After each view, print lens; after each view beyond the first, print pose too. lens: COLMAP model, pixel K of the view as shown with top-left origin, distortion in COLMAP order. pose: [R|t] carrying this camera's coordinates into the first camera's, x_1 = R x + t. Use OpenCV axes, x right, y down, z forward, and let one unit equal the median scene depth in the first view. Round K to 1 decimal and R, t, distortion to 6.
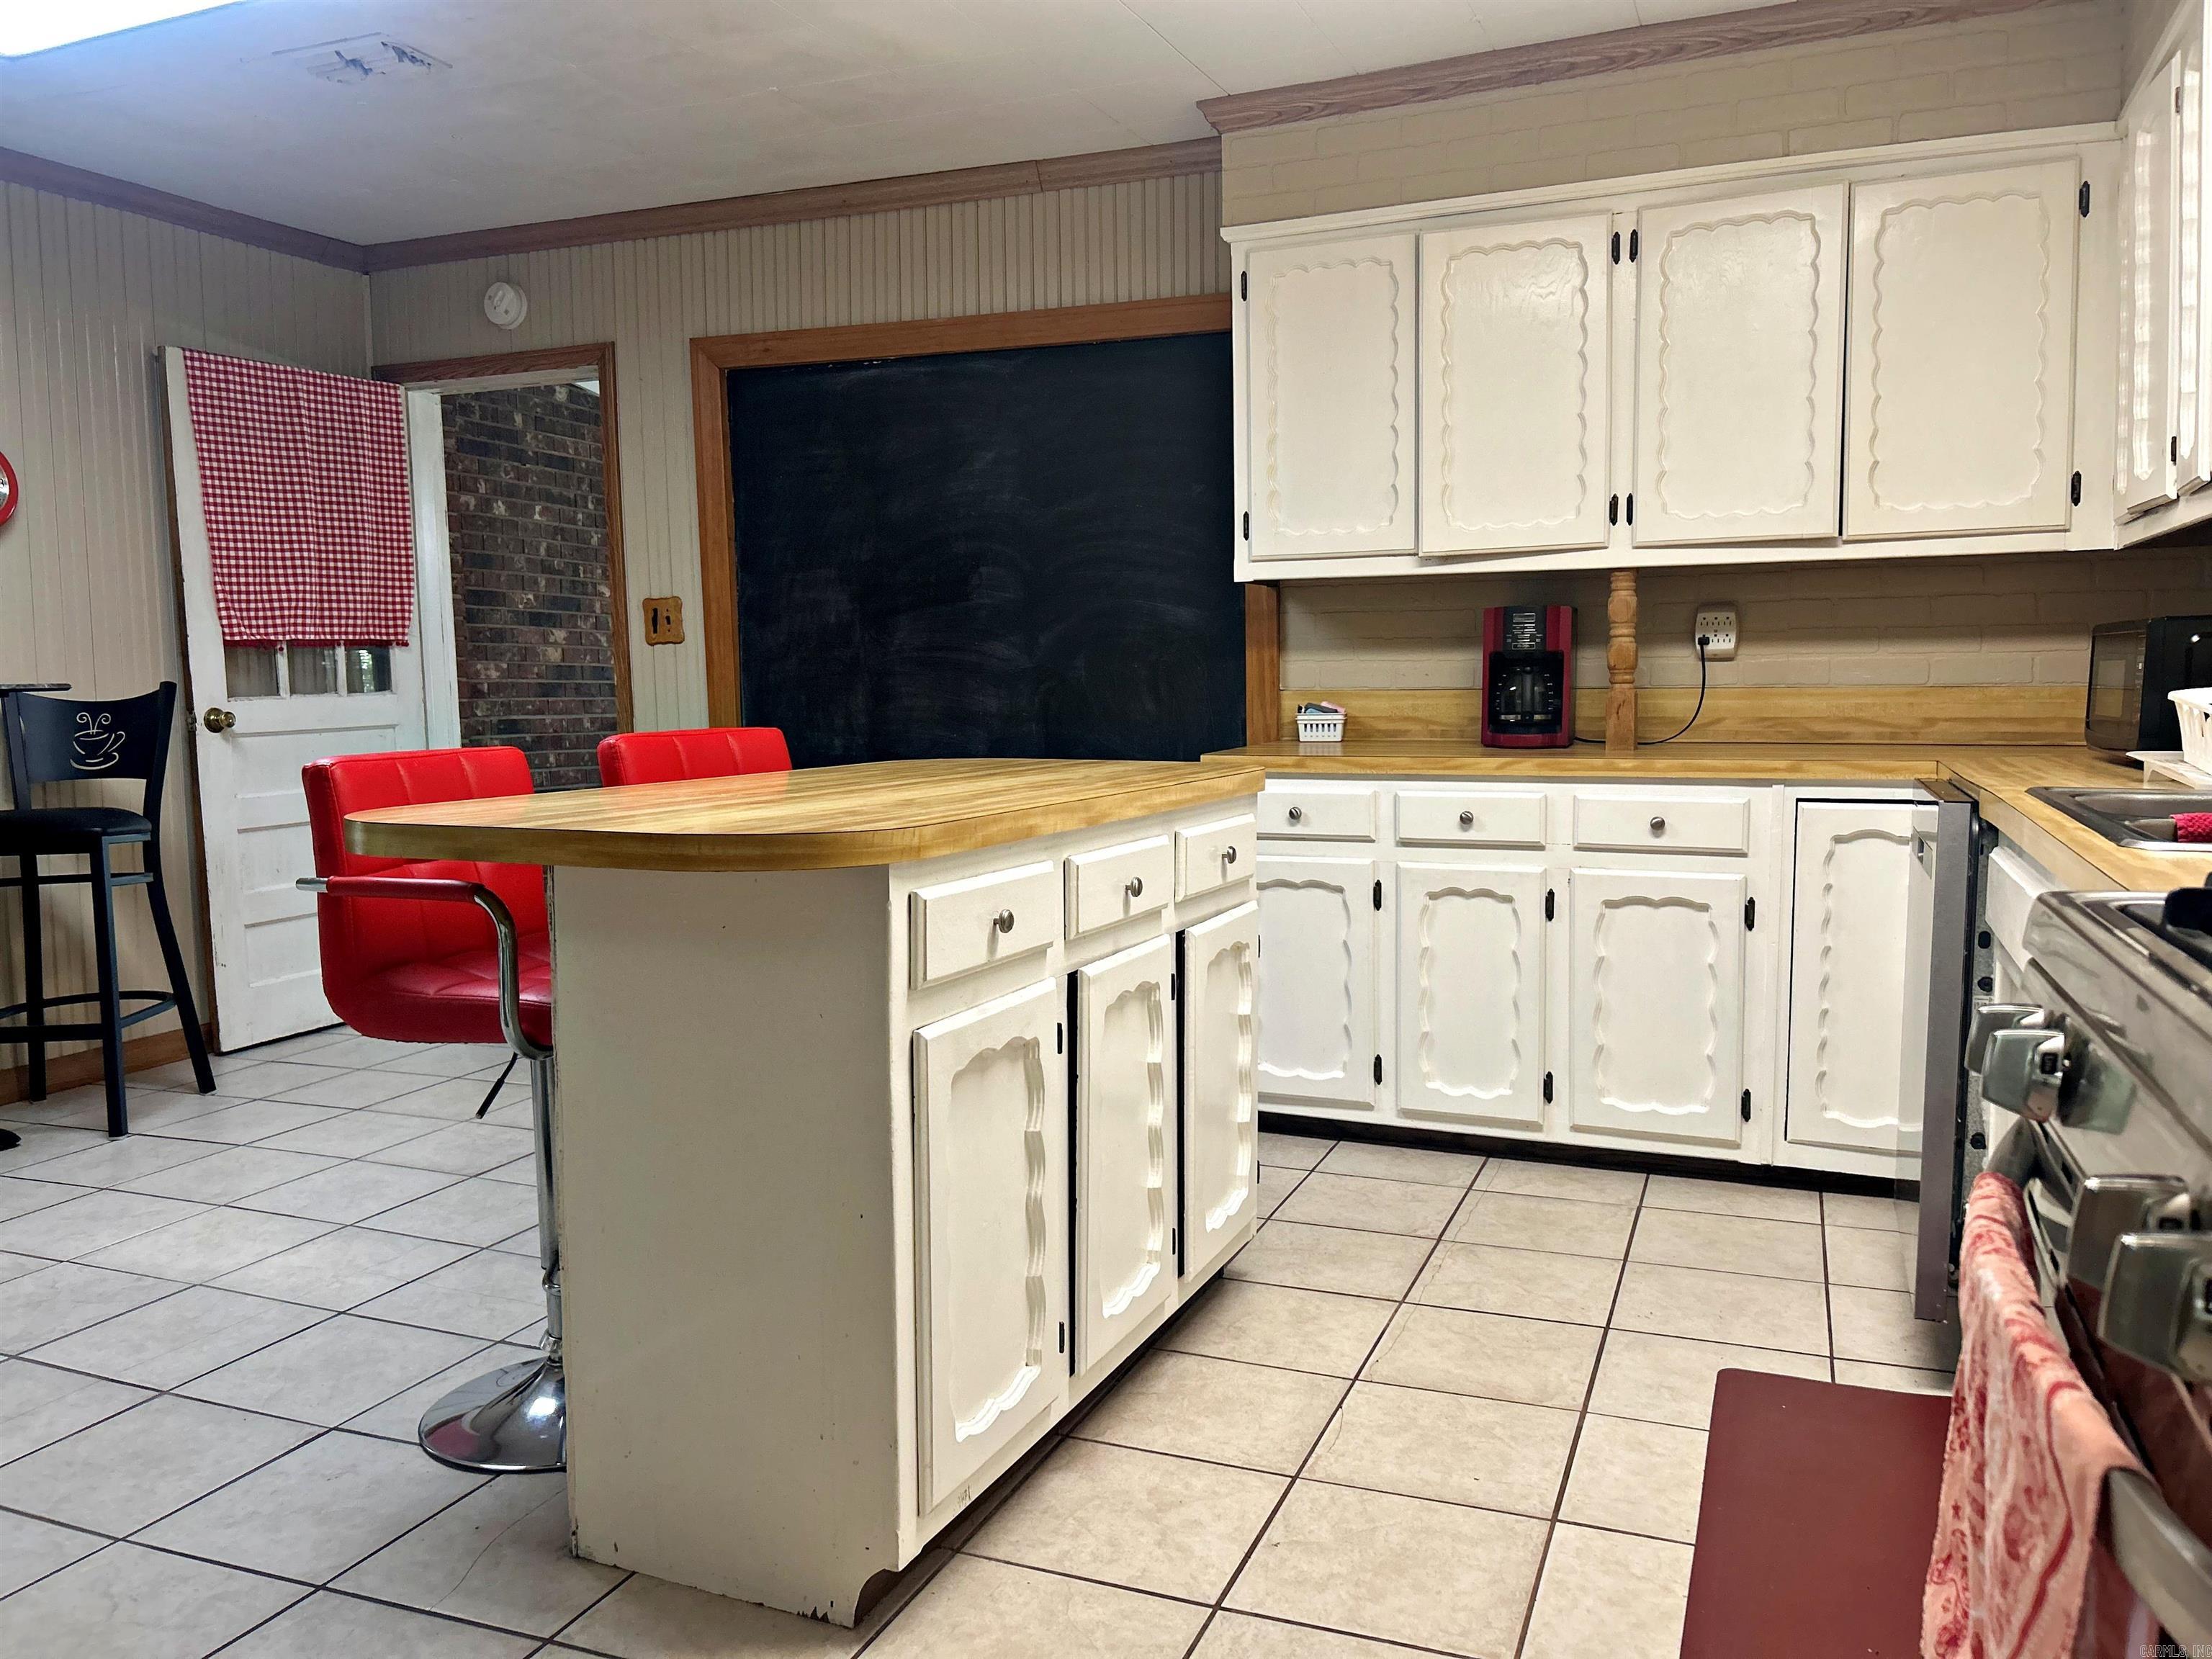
lens RADIAL K [[1668.1, 0, 1100.3], [0, 1668.1, 842.0], [0, 0, 1]] dist [0.059785, -0.068242]
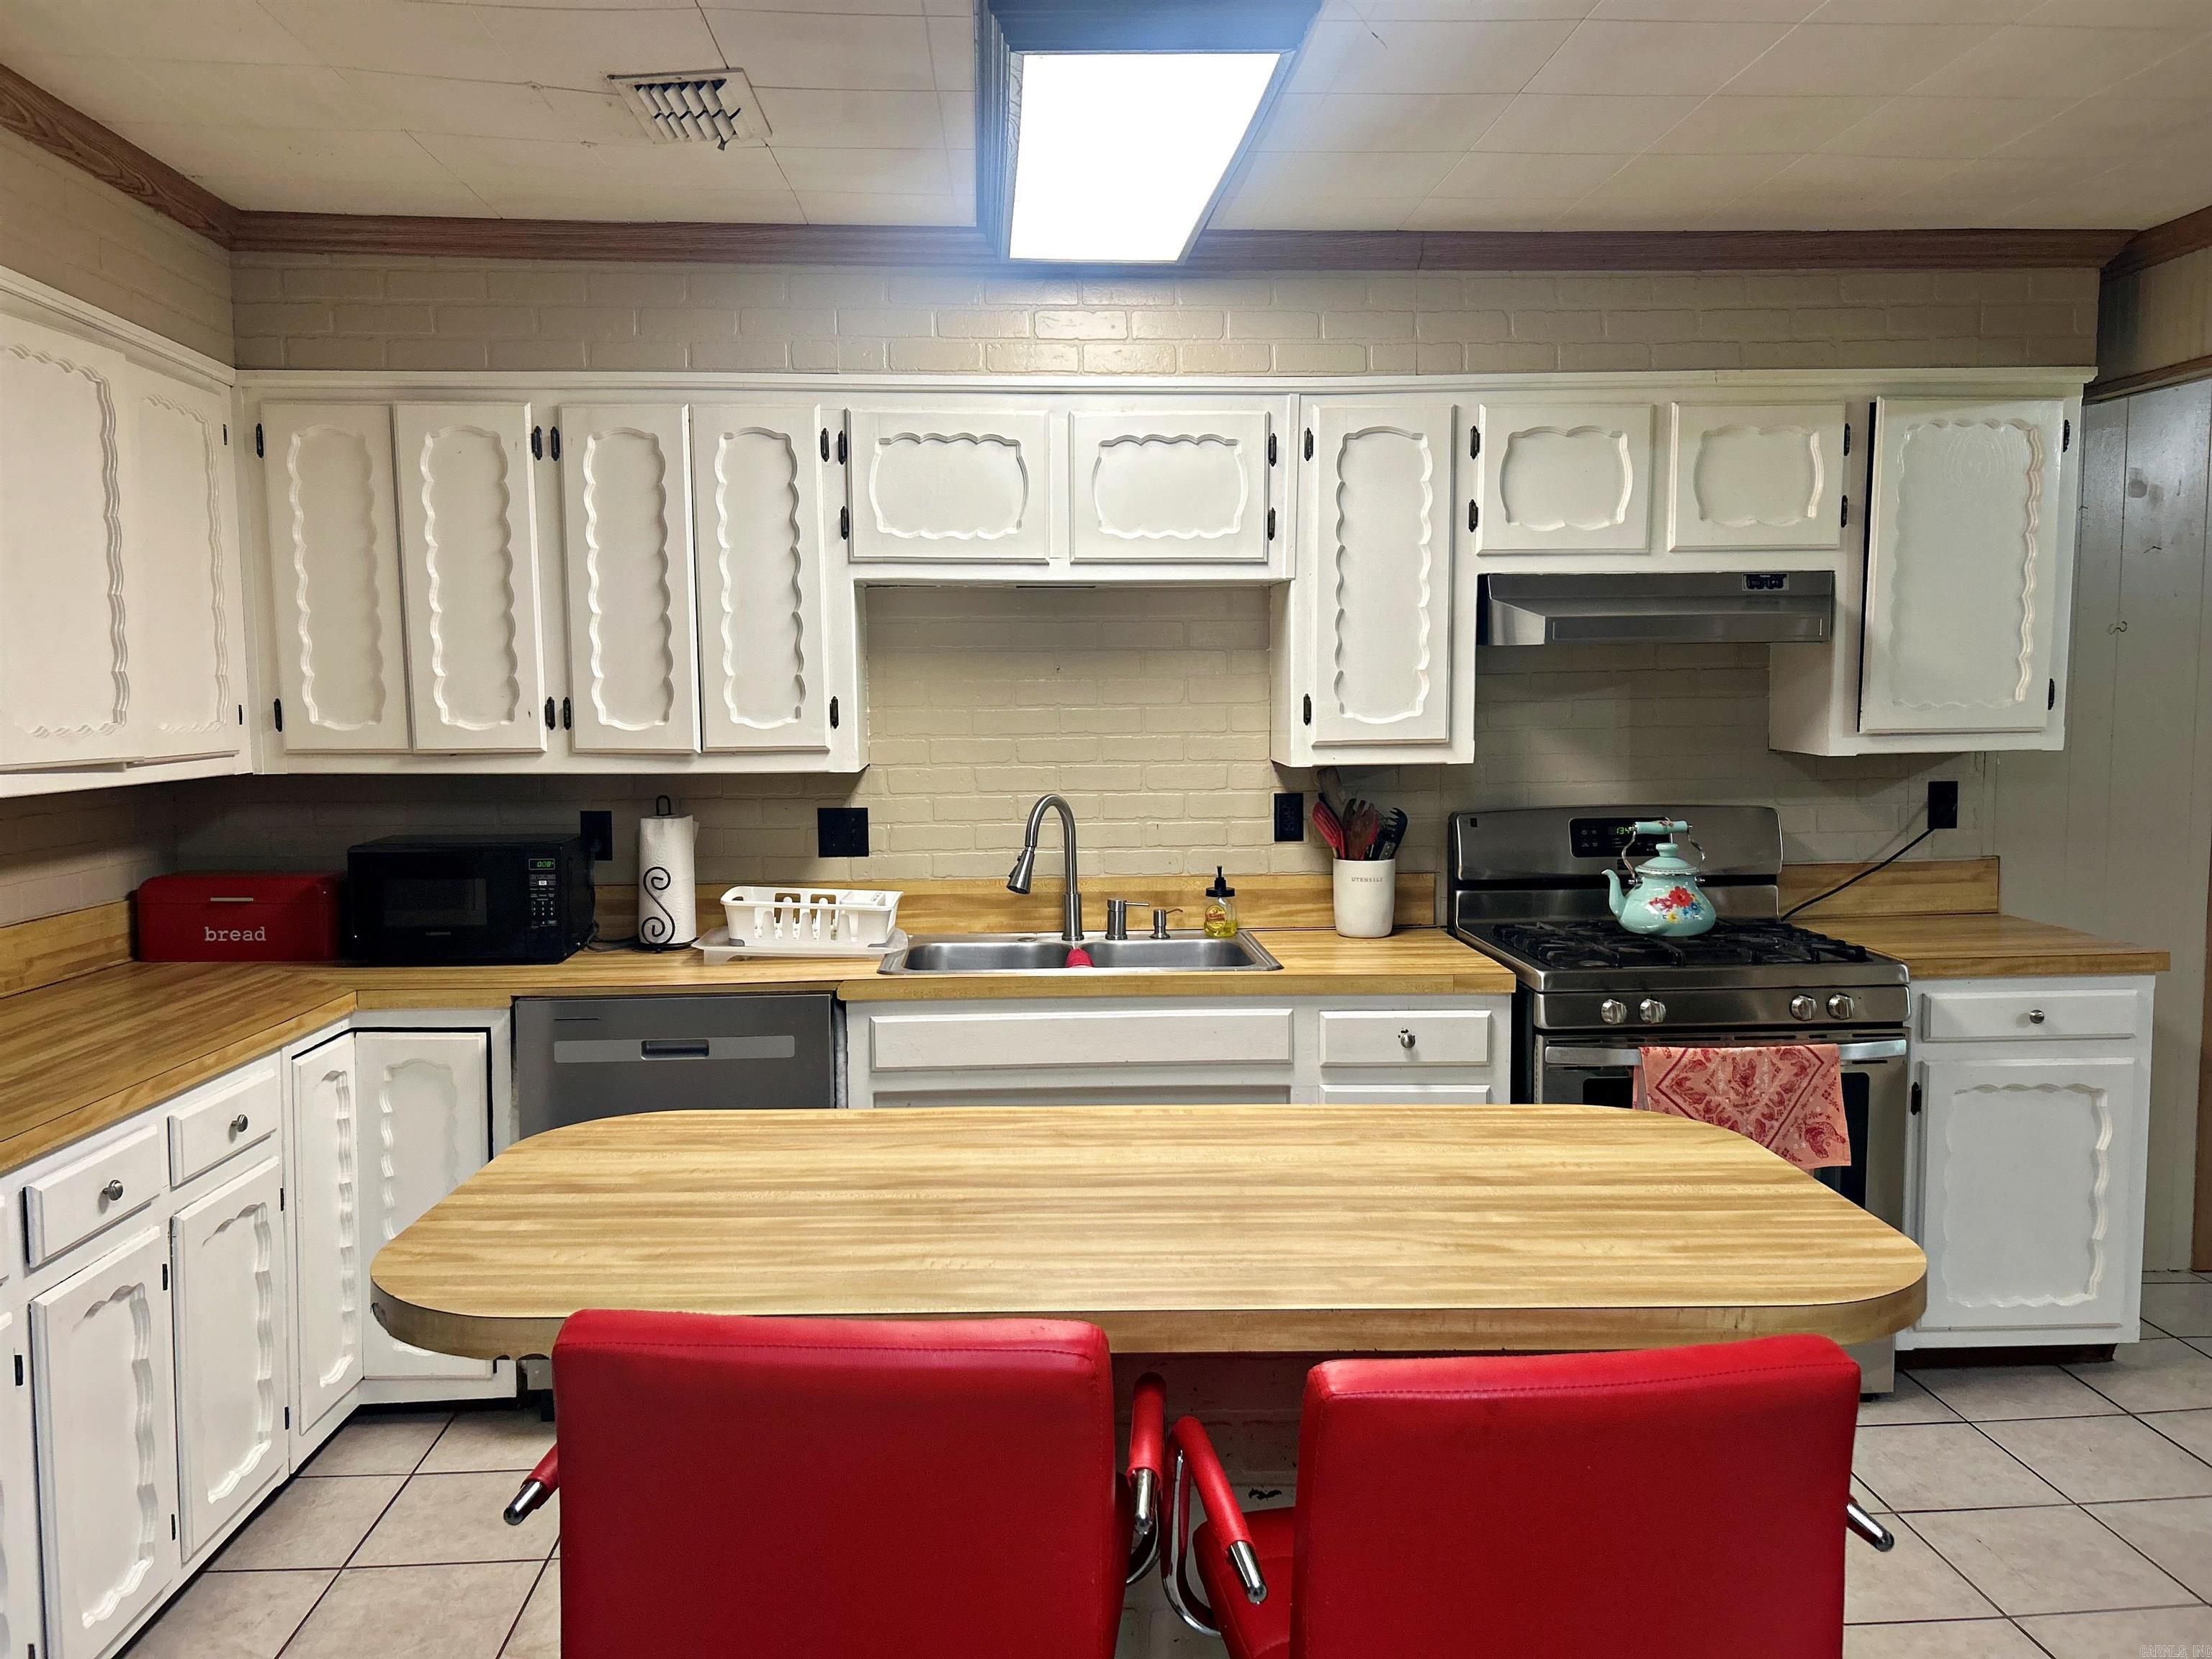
lens RADIAL K [[1668.1, 0, 1103.7], [0, 1668.1, 832.5], [0, 0, 1]] dist [0.059785, -0.068242]
pose [[-0.438627, -0.065939, 0.896247, -0.523356], [0.092558, 0.988686, 0.118038, -0.191827], [-0.893890, 0.134729, -0.427561, 0.891765]]
